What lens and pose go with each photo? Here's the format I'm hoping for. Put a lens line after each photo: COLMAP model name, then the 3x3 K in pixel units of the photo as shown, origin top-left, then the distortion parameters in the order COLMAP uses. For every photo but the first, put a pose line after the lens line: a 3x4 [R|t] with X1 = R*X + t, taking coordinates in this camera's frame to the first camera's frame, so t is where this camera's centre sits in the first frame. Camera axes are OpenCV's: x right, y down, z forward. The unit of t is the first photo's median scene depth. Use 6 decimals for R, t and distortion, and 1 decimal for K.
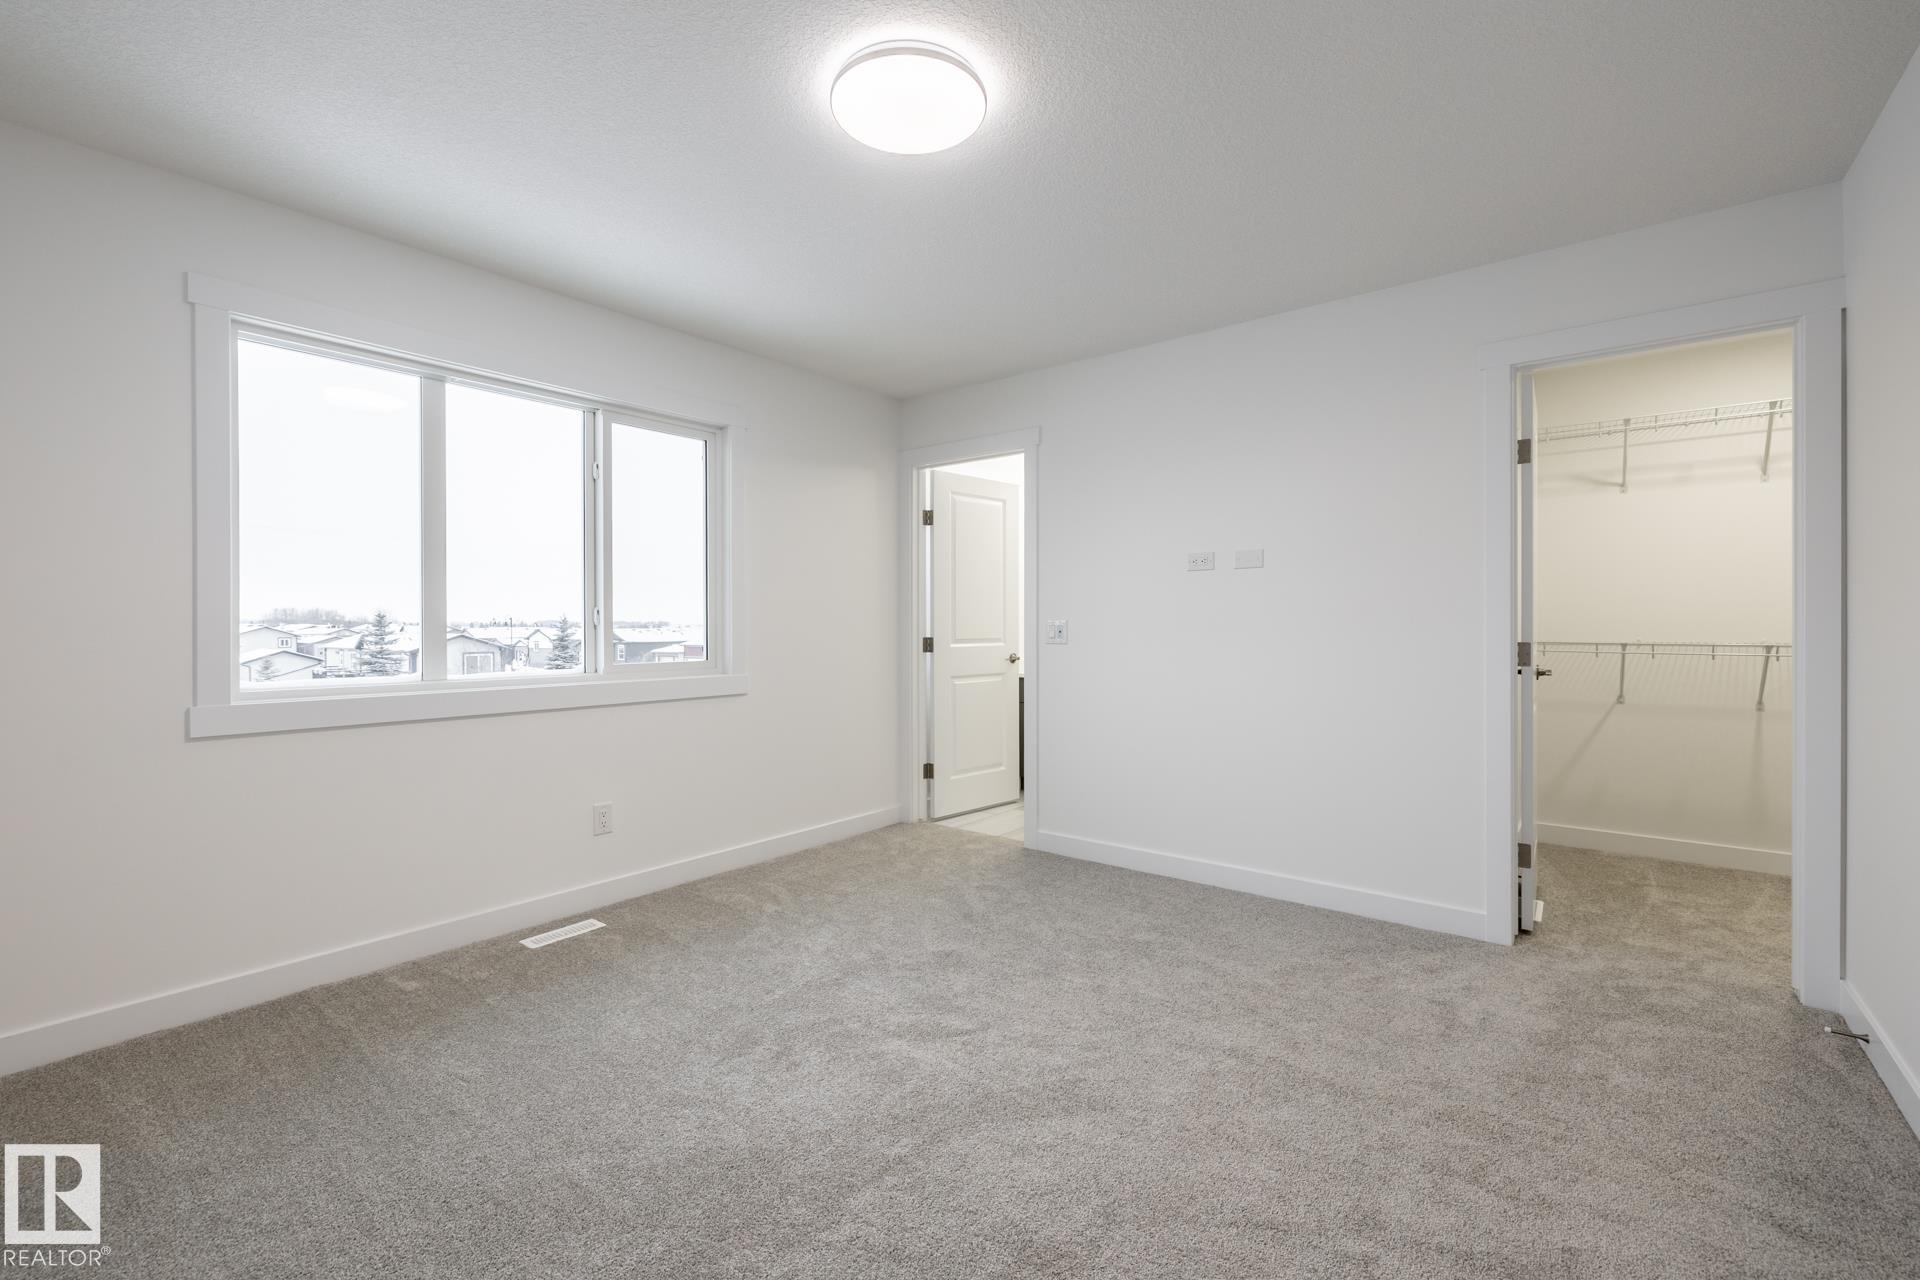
lens RADIAL K [[820.6, 0, 960.0], [0, 820.6, 640.0], [0, 0, 1]] dist [0.000014, 0.000067]
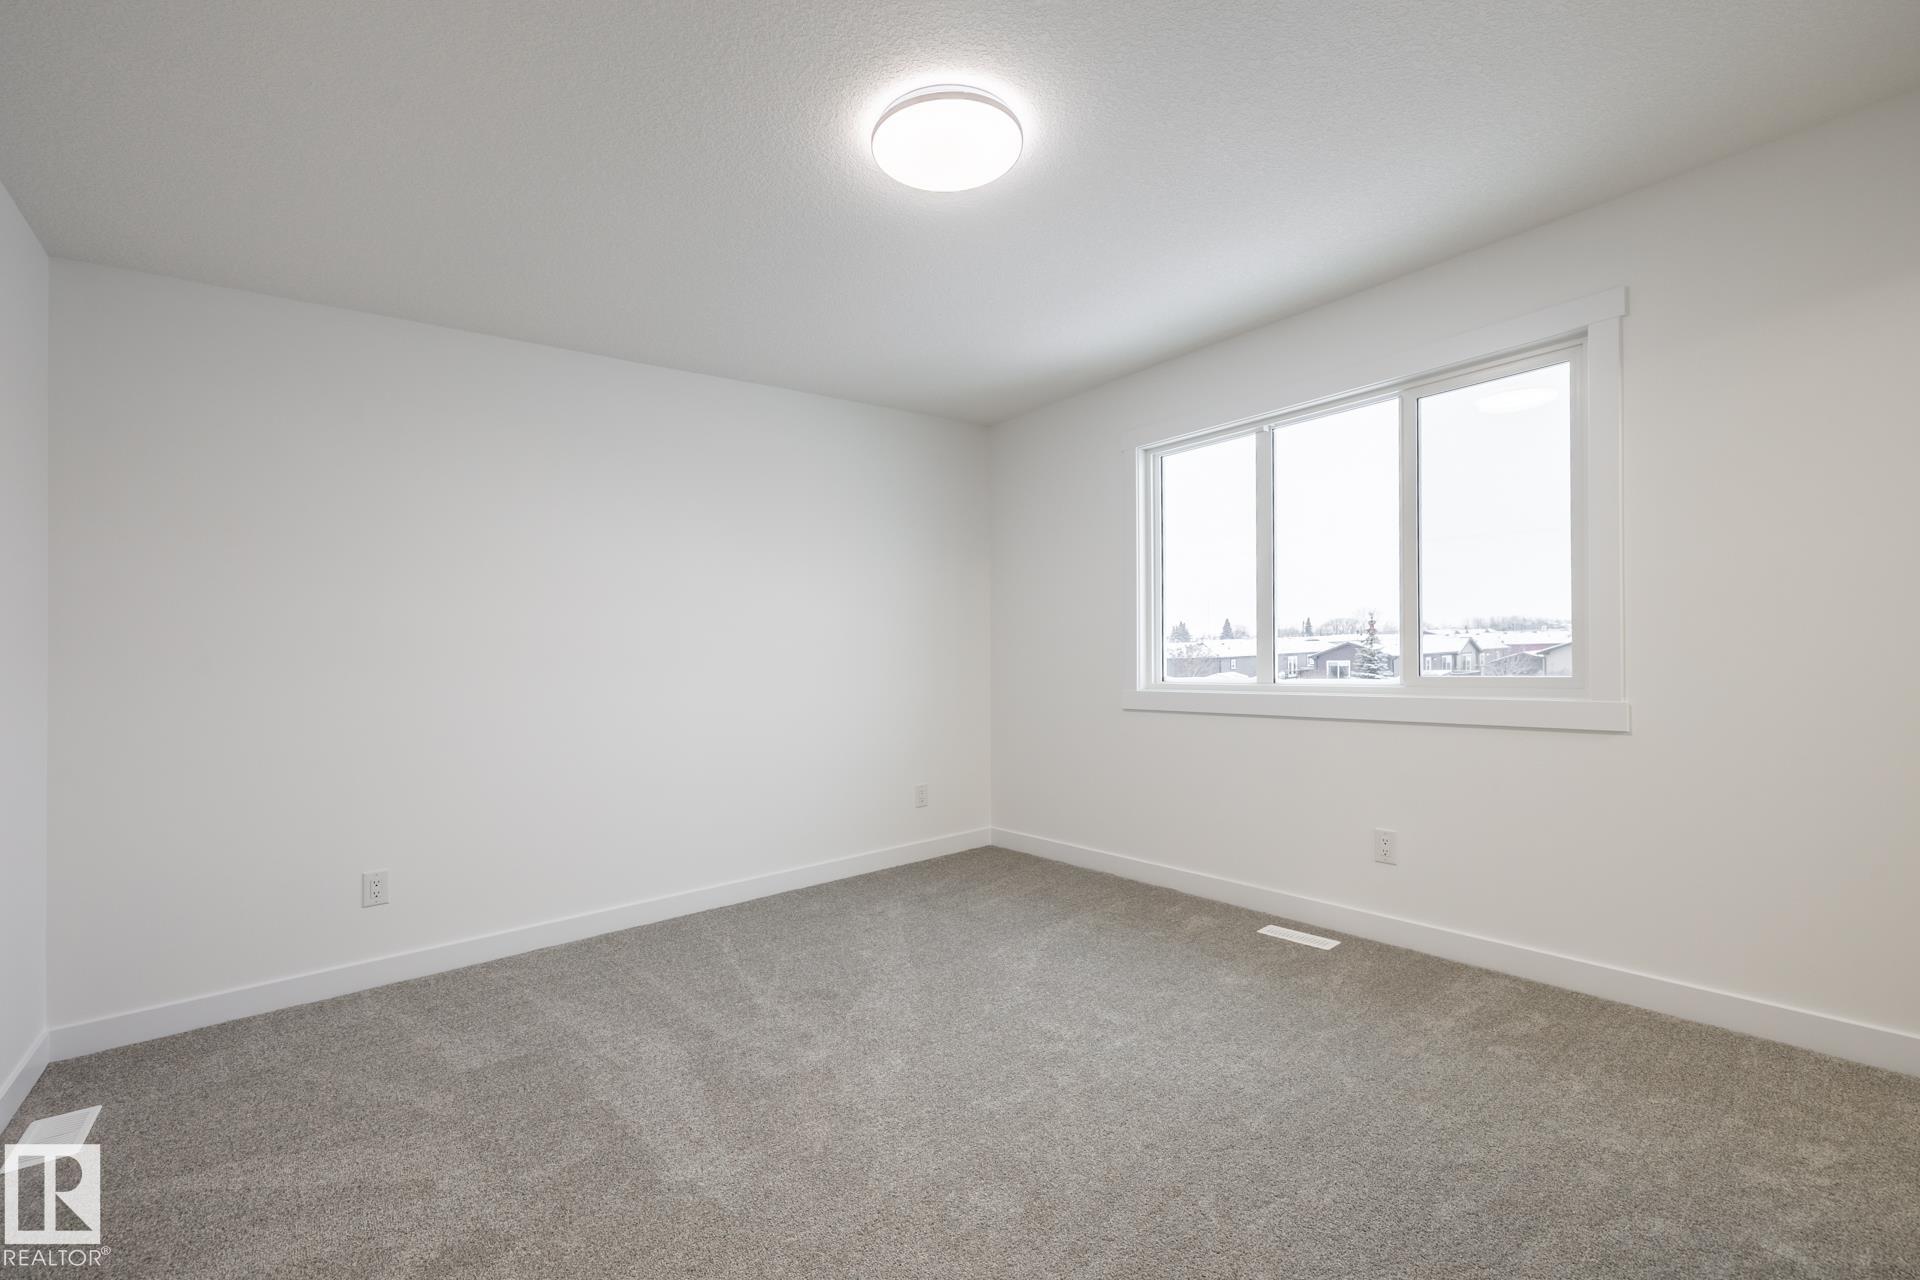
lens RADIAL K [[820.6, 0, 960.0], [0, 820.6, 640.0], [0, 0, 1]] dist [0.000014, 0.000067]
pose [[-0.230976, -0.004702, -0.972948, 0.556480], [0.013805, 0.999872, -0.008110, -0.009273], [0.972861, -0.015304, -0.230882, 0.756989]]
